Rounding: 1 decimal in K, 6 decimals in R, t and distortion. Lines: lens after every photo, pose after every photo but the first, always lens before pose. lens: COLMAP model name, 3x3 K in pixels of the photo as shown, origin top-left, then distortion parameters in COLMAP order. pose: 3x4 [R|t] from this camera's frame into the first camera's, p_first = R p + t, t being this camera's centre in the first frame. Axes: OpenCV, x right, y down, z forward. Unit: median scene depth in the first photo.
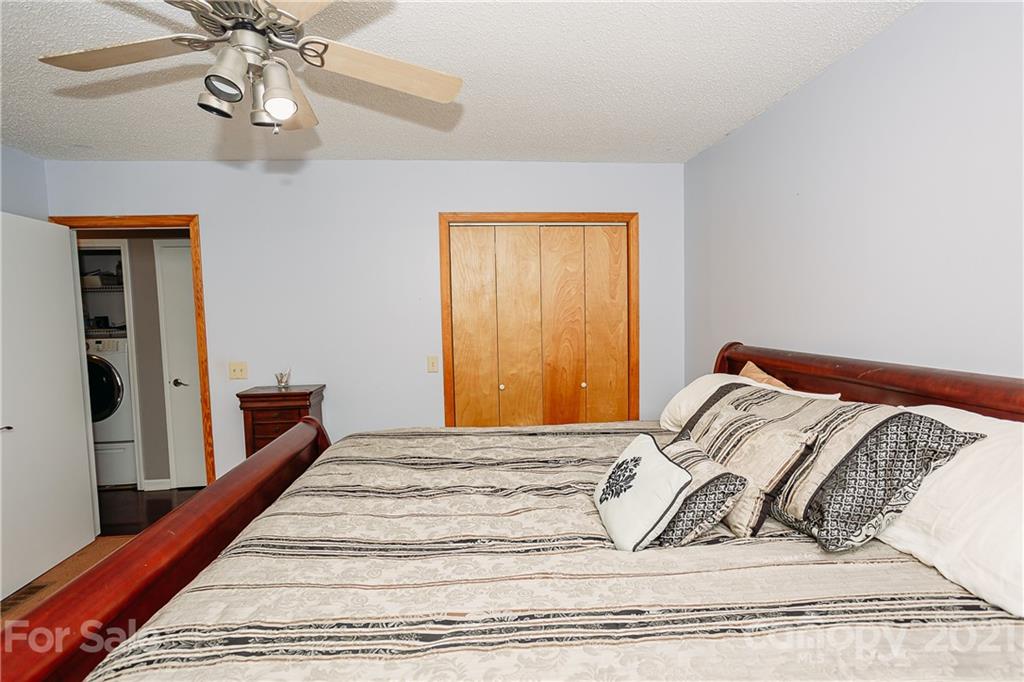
lens RADIAL K [[506.9, 0, 510.1], [0, 506.9, 344.3], [0, 0, 1]] dist [-0.055905, 0.042490]
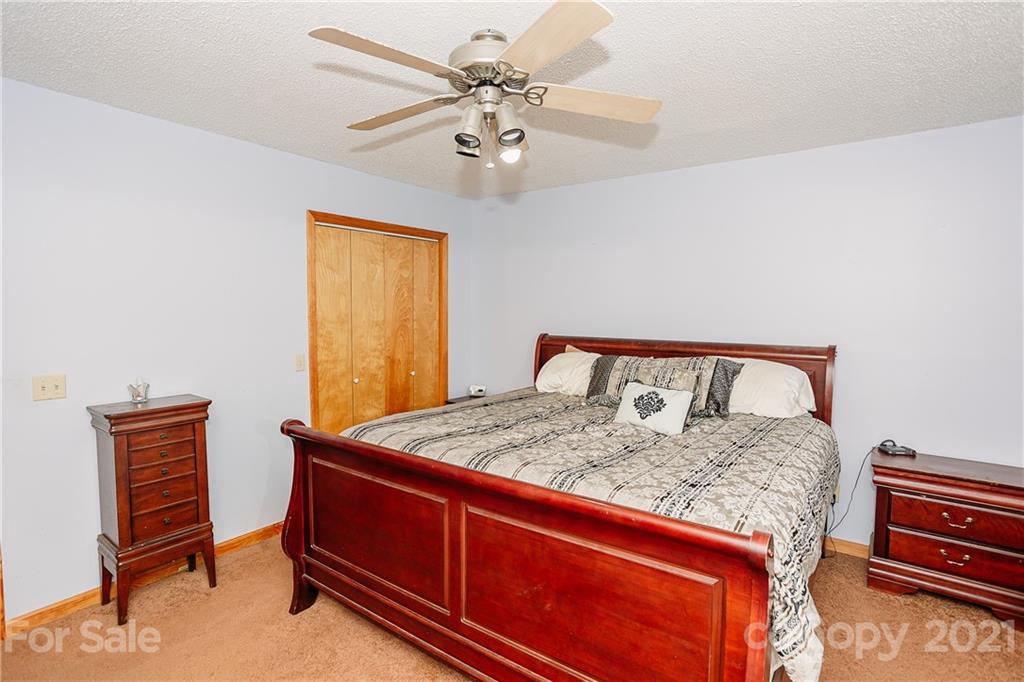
lens RADIAL K [[506.9, 0, 510.1], [0, 506.9, 344.3], [0, 0, 1]] dist [-0.055905, 0.042490]
pose [[0.666309, -0.032052, 0.744986, -0.596012], [0.028967, 0.999434, 0.017092, -0.001600], [-0.745113, 0.010192, 0.666861, 0.046423]]
